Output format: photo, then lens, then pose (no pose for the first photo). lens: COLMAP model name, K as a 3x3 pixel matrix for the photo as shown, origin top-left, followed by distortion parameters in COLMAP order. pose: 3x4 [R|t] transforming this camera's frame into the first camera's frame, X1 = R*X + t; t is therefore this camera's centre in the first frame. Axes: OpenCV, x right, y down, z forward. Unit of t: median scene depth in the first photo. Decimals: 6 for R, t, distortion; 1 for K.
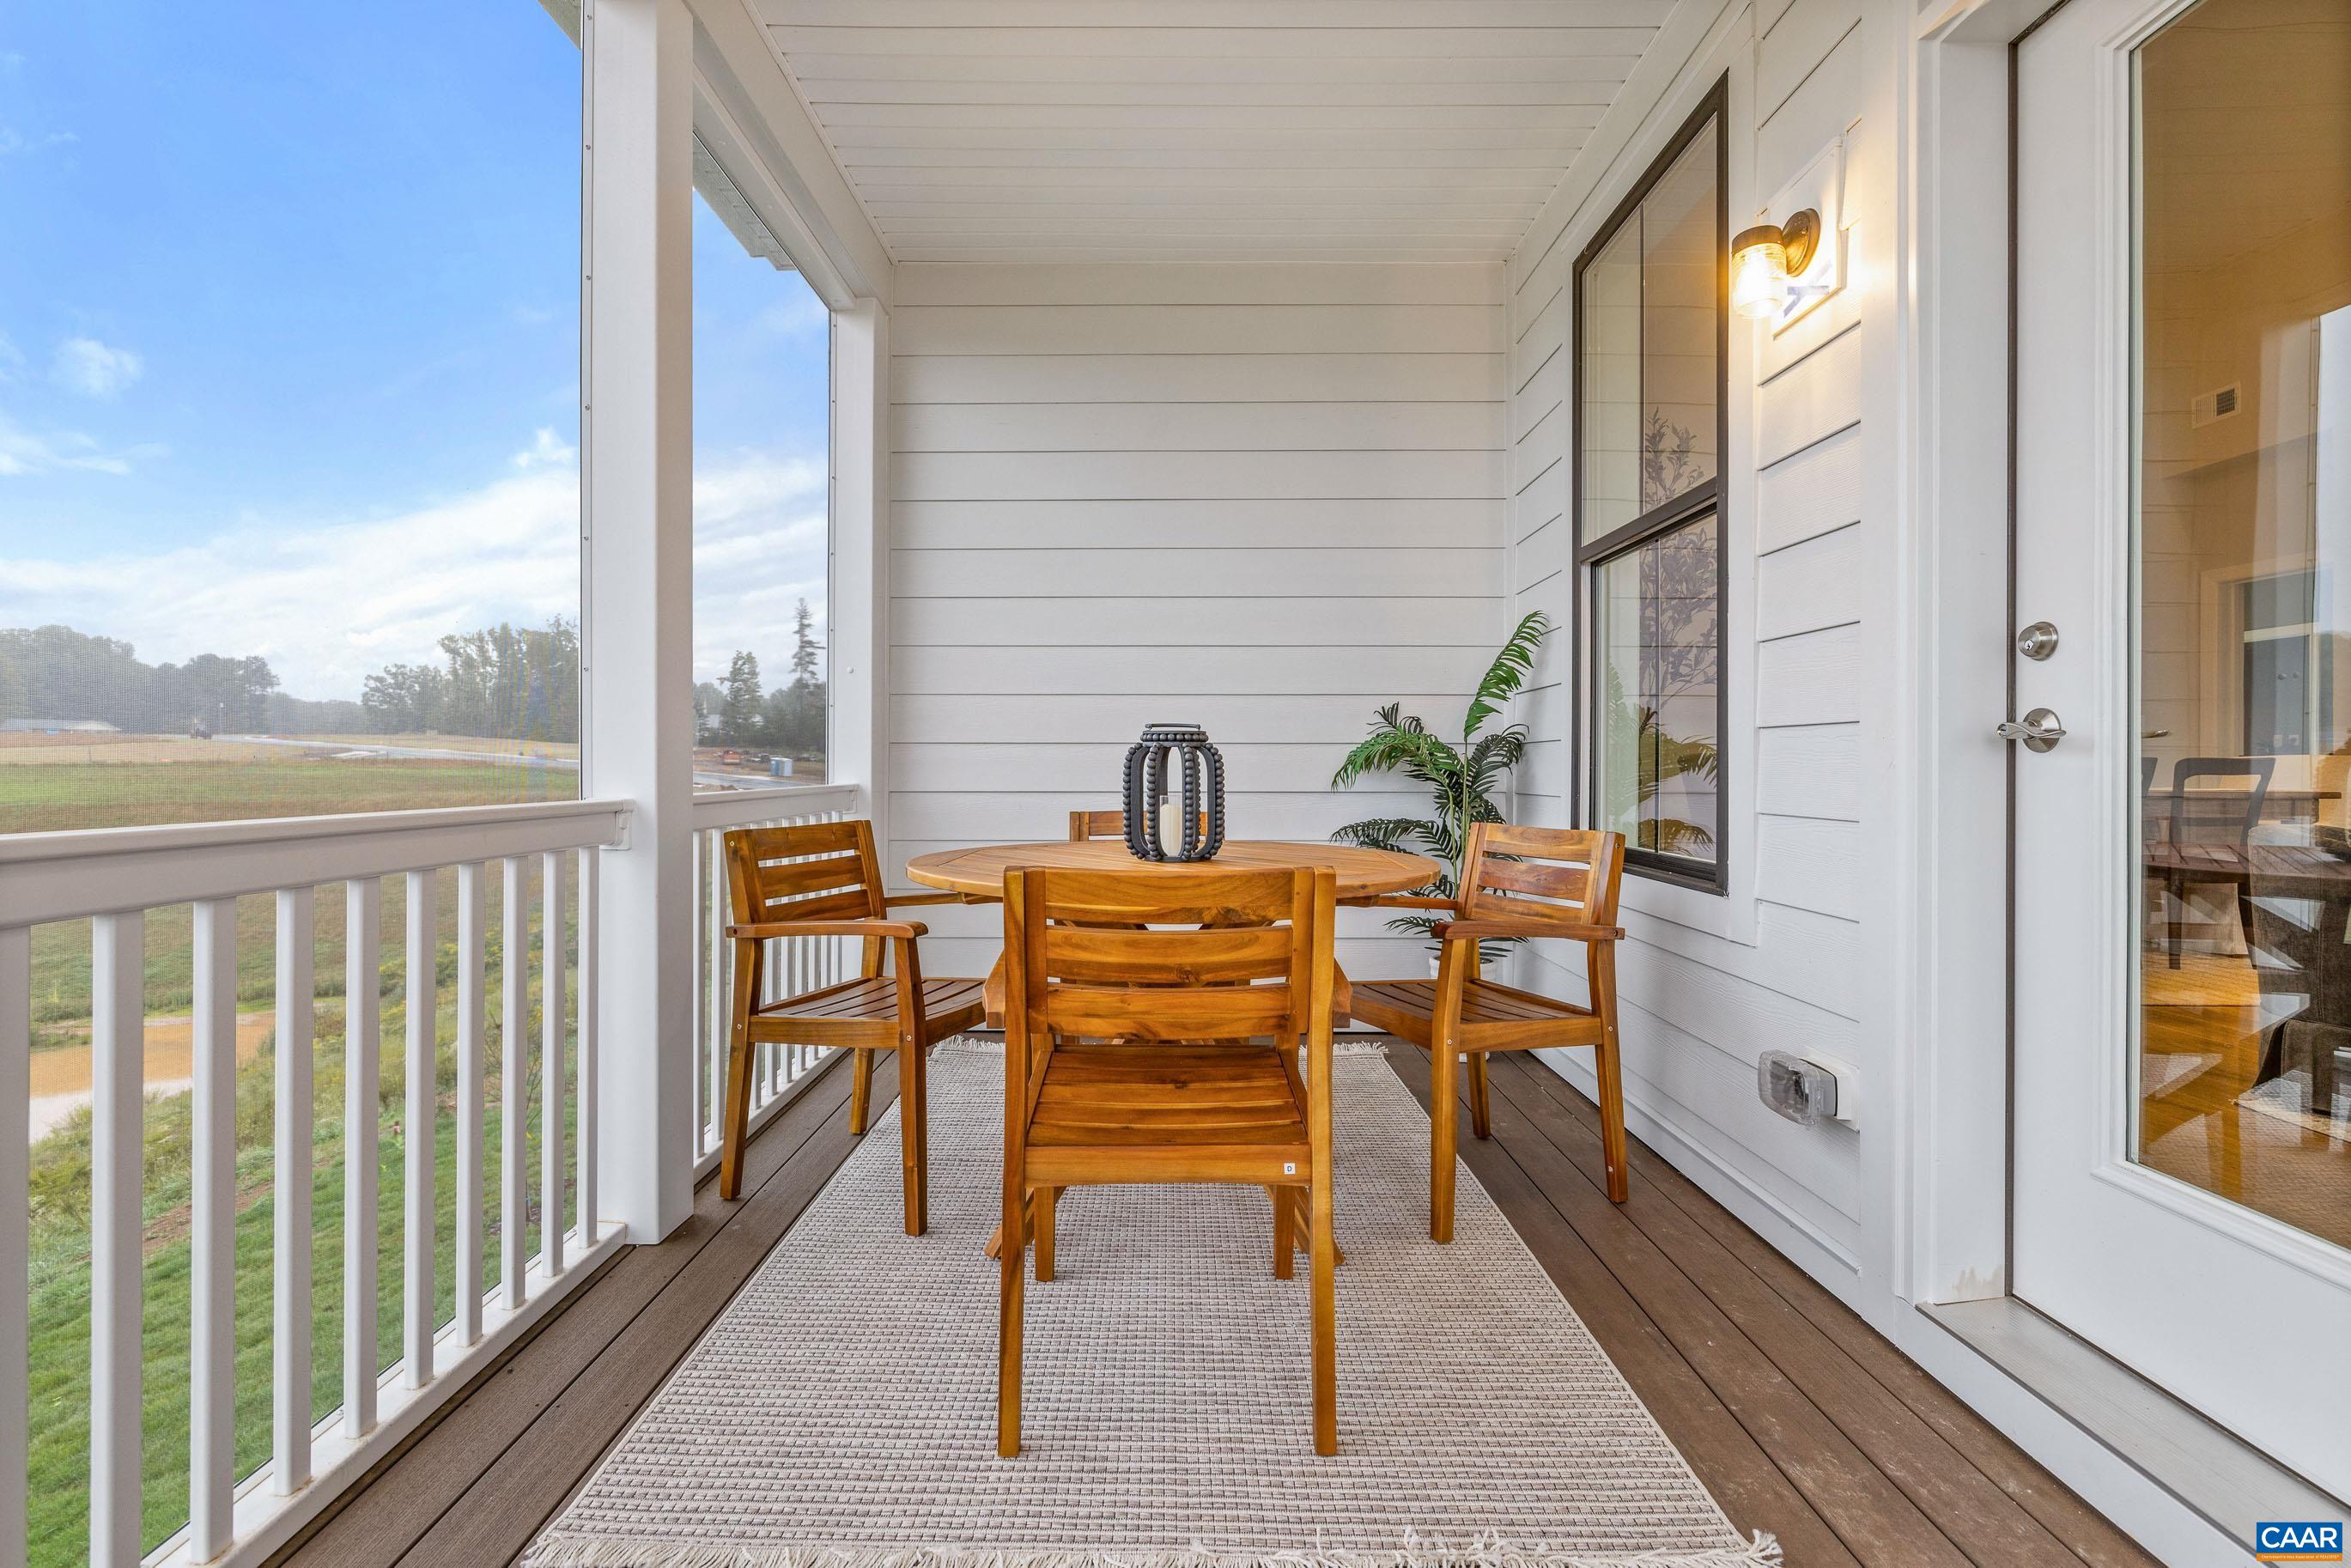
lens RADIAL K [[1074.0, 0, 1164.4], [0, 1074.0, 767.2], [0, 0, 1]] dist [0.002357, -0.000156]
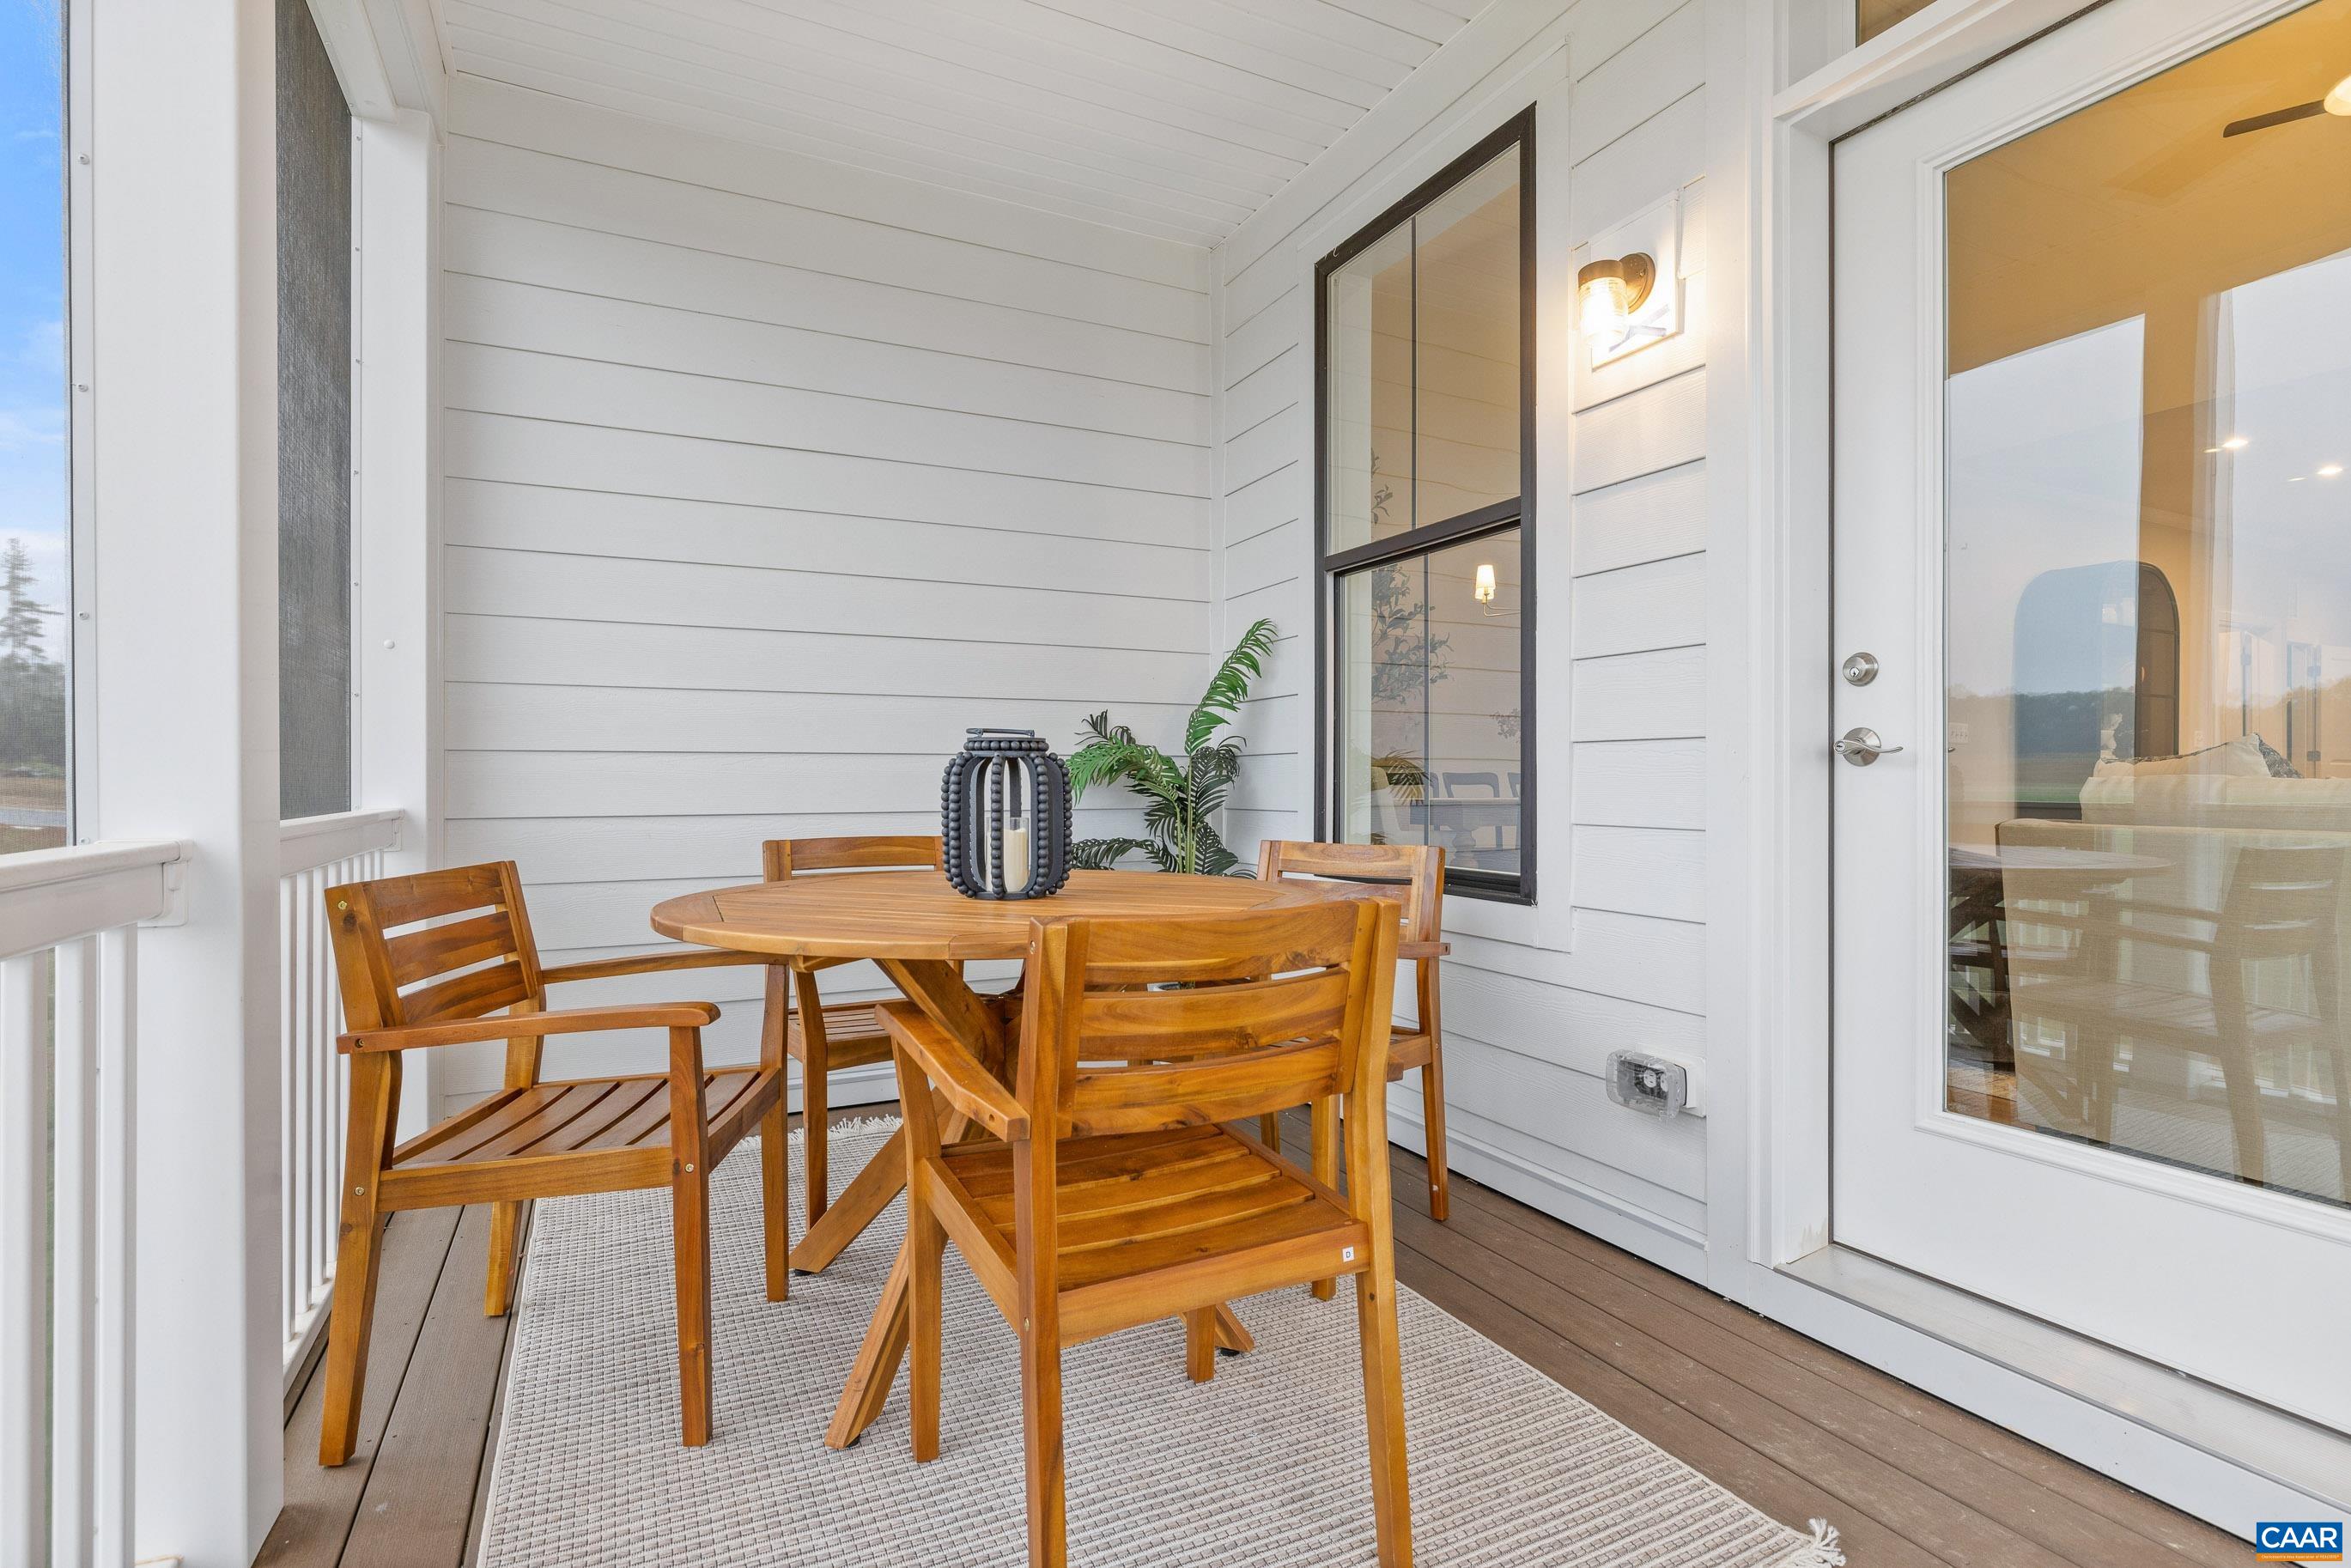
lens RADIAL K [[1153.5, 0, 1175.5], [0, 1153.5, 784.0], [0, 0, 1]] dist [-0.001822, 0.001782]
pose [[0.888556, -0.004885, 0.458743, -0.286386], [0.004206, 0.999988, 0.002502, -0.000465], [-0.458749, -0.000294, 0.888566, 0.172708]]
